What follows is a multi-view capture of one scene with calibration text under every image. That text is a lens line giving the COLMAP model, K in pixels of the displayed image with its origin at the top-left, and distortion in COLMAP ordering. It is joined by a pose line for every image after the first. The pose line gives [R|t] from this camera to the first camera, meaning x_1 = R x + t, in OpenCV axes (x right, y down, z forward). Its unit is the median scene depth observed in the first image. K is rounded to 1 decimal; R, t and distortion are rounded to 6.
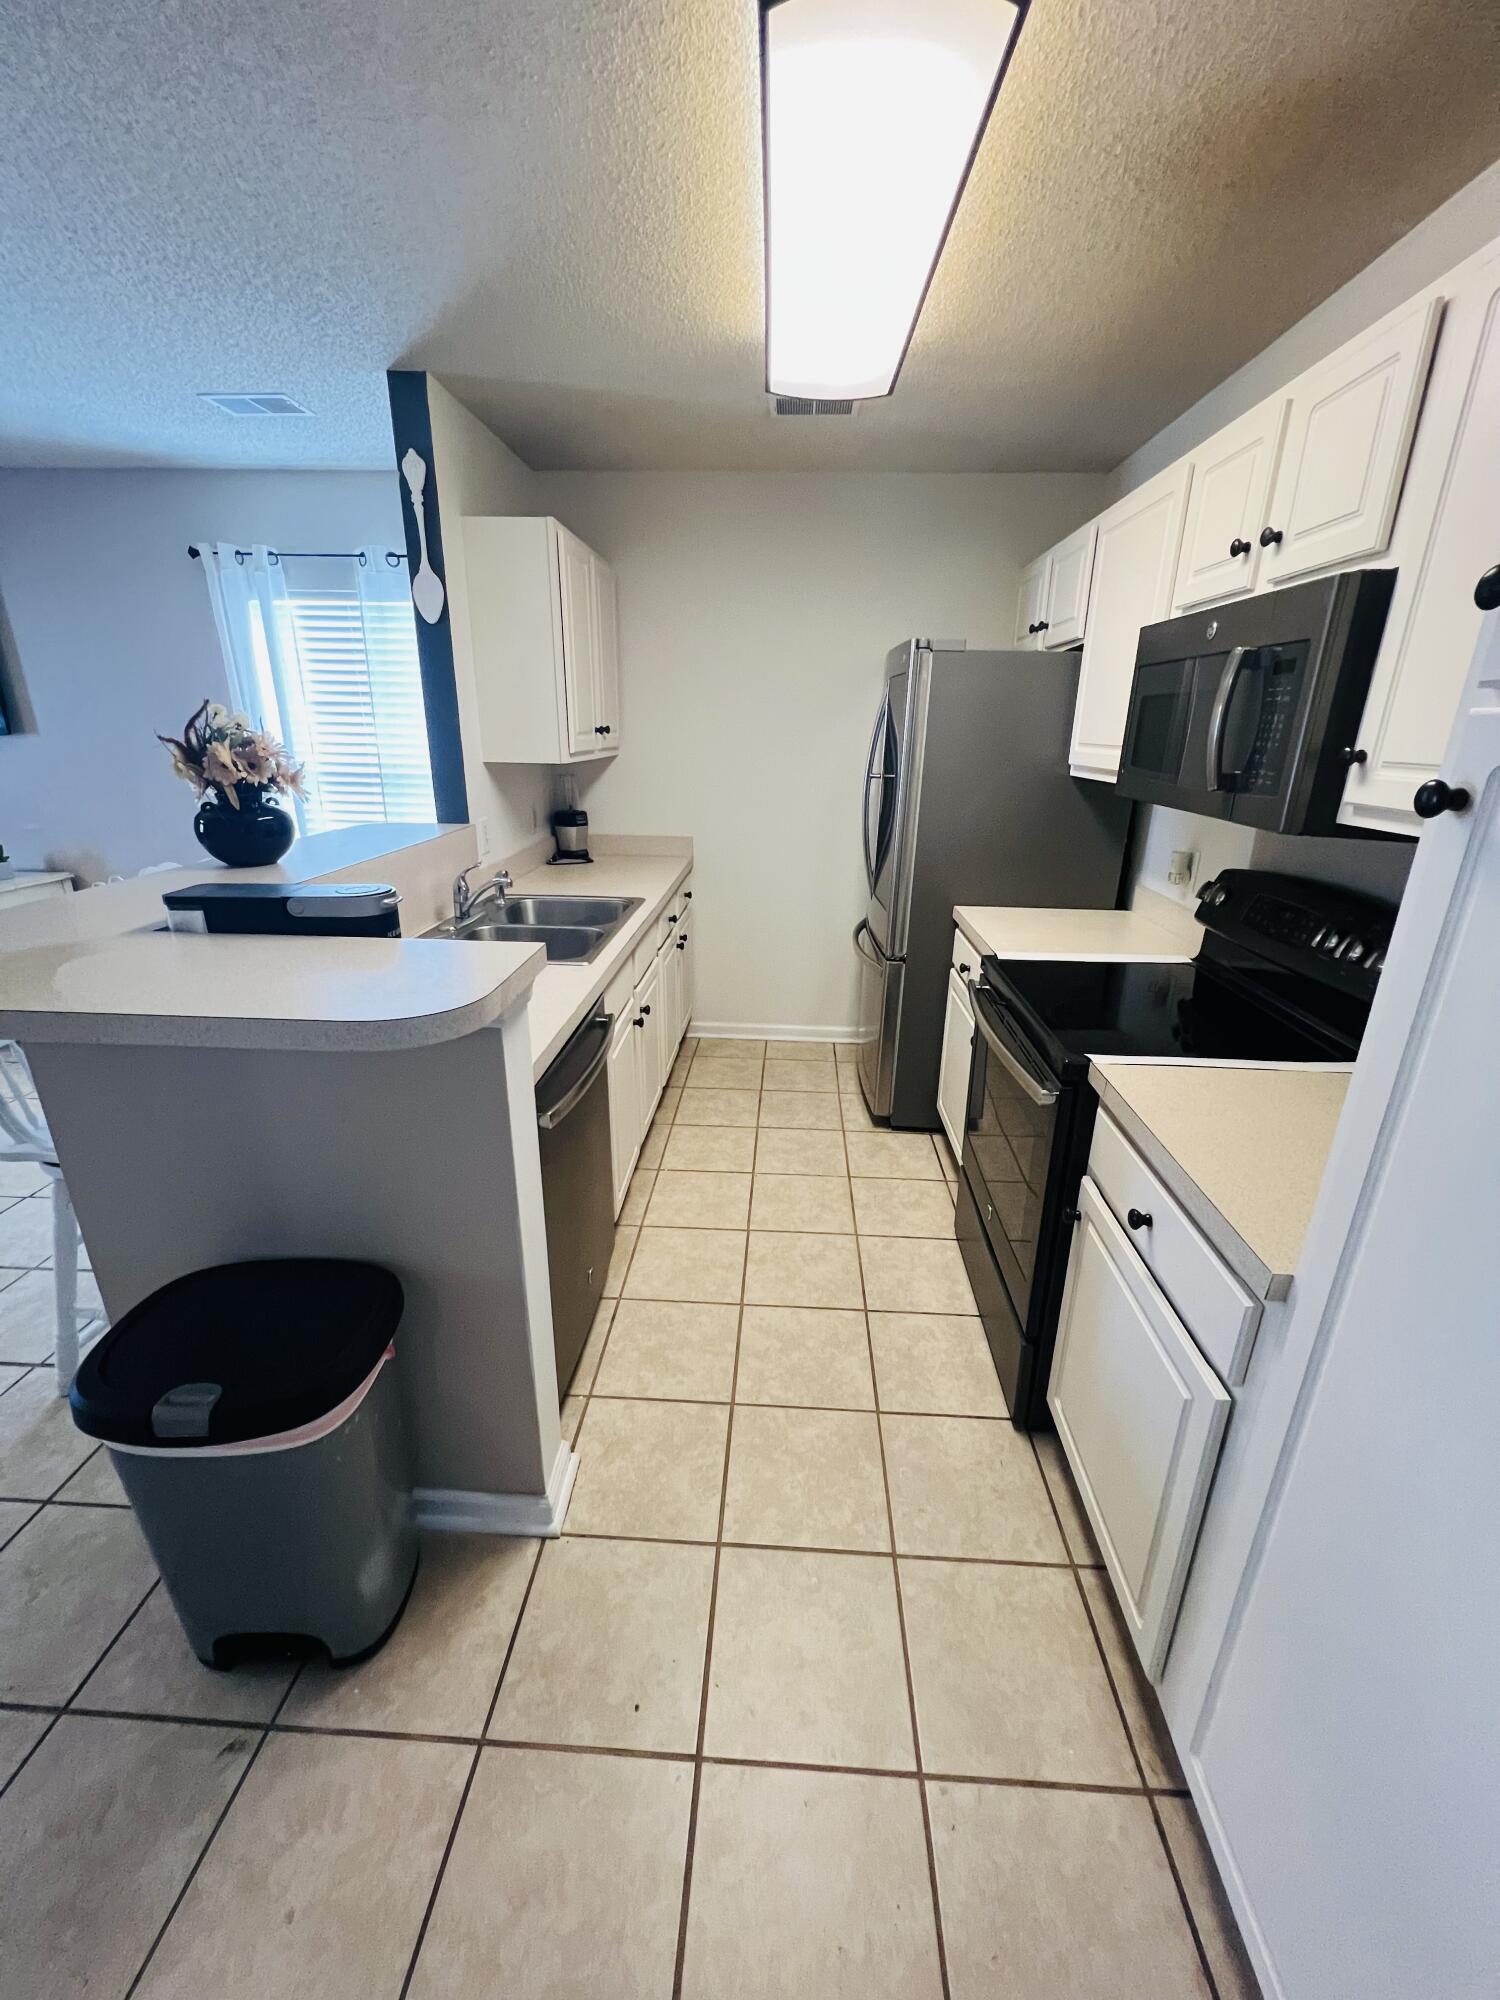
lens RADIAL K [[795.4, 0, 752.8], [0, 795.4, 1000.3], [0, 0, 1]] dist [0.003472, 0.000202]
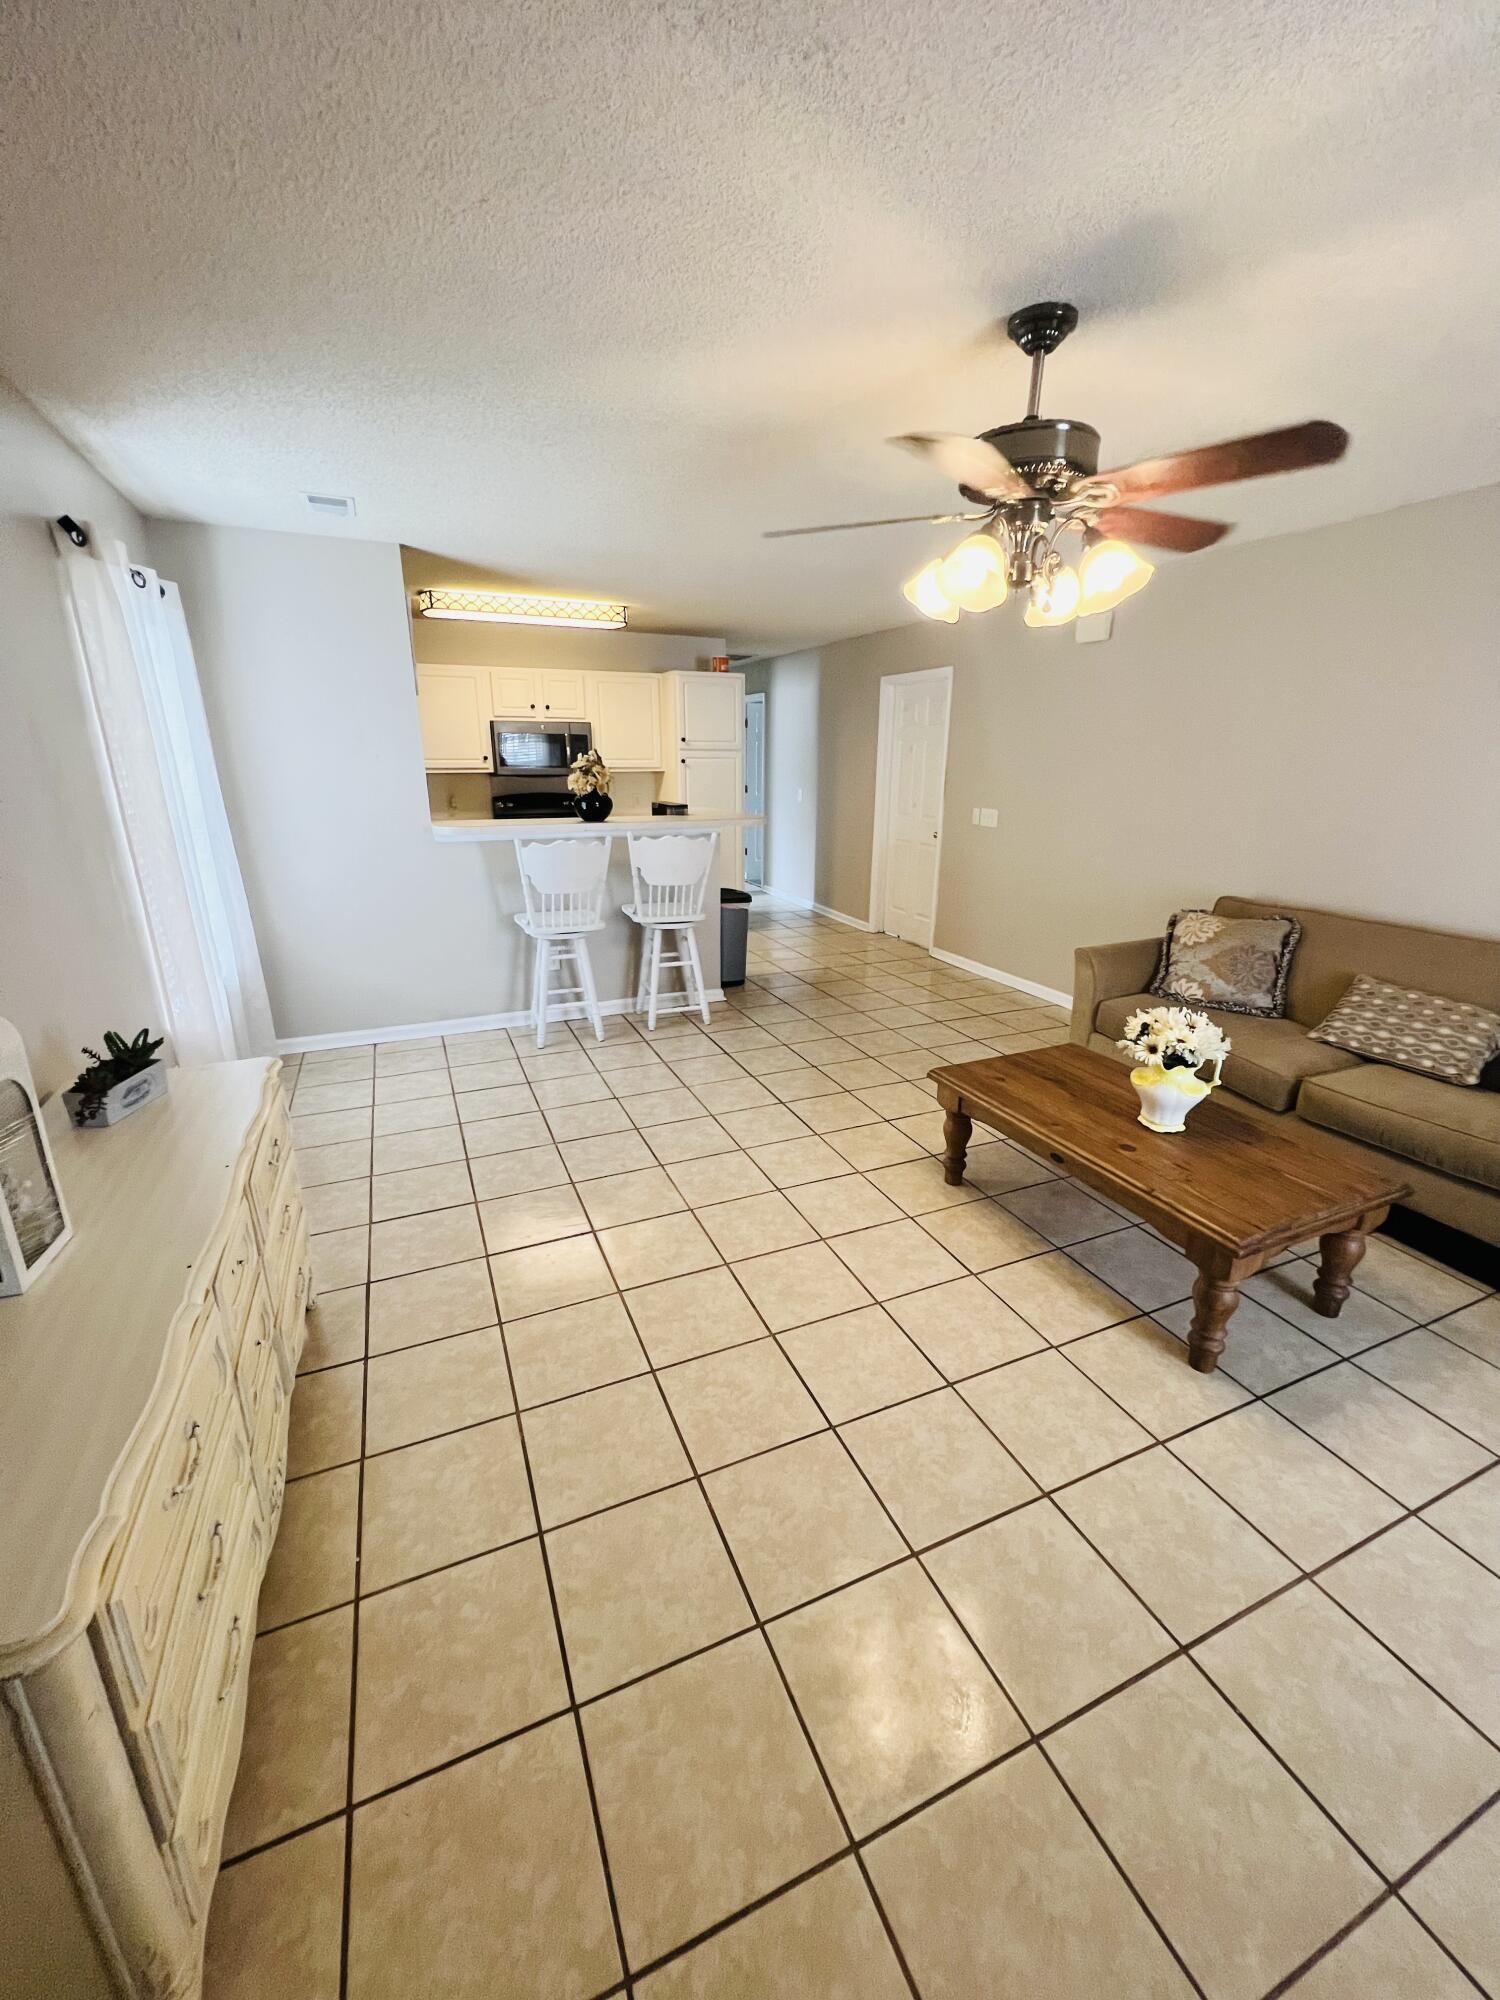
lens RADIAL K [[795.4, 0, 747.3], [0, 795.4, 1001.2], [0, 0, 1]] dist [0.003472, 0.000202]
pose [[-0.445210, -0.285057, 0.848841, -2.923651], [0.283956, 0.854100, 0.435756, -0.606042], [-0.849210, 0.435036, -0.299310, 1.566710]]
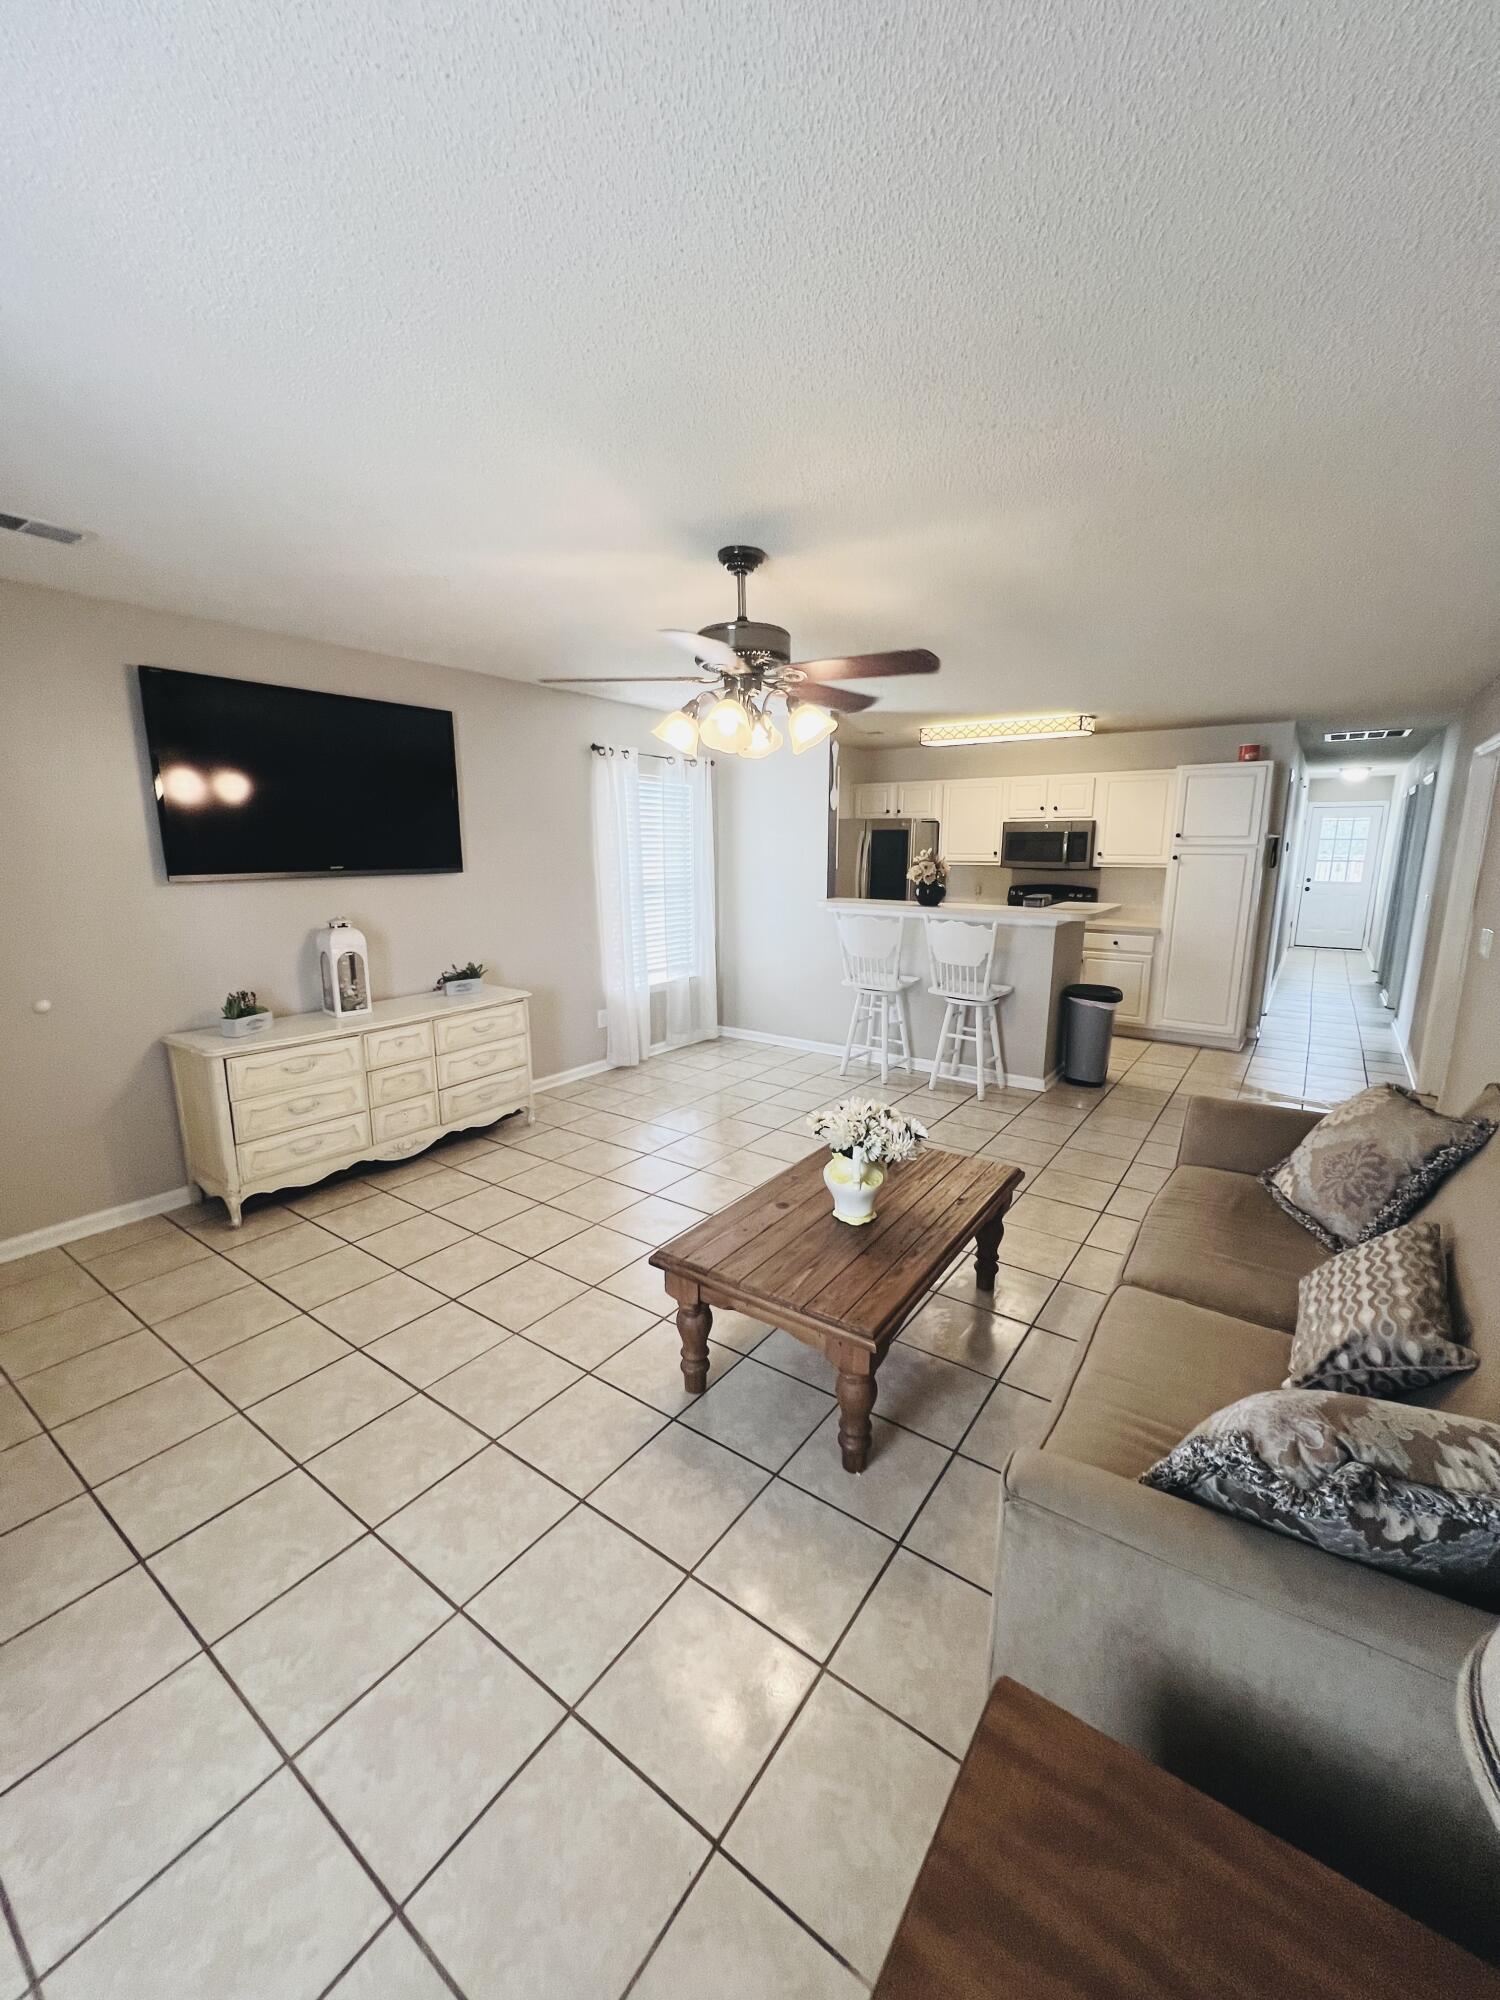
lens RADIAL K [[795.4, 0, 757.1], [0, 795.4, 1000.8], [0, 0, 1]] dist [0.003472, 0.000202]
pose [[0.530248, -0.180747, 0.828352, -3.268332], [0.284609, 0.958266, 0.026909, -0.103820], [-0.798646, 0.221488, 0.559561, 0.047248]]
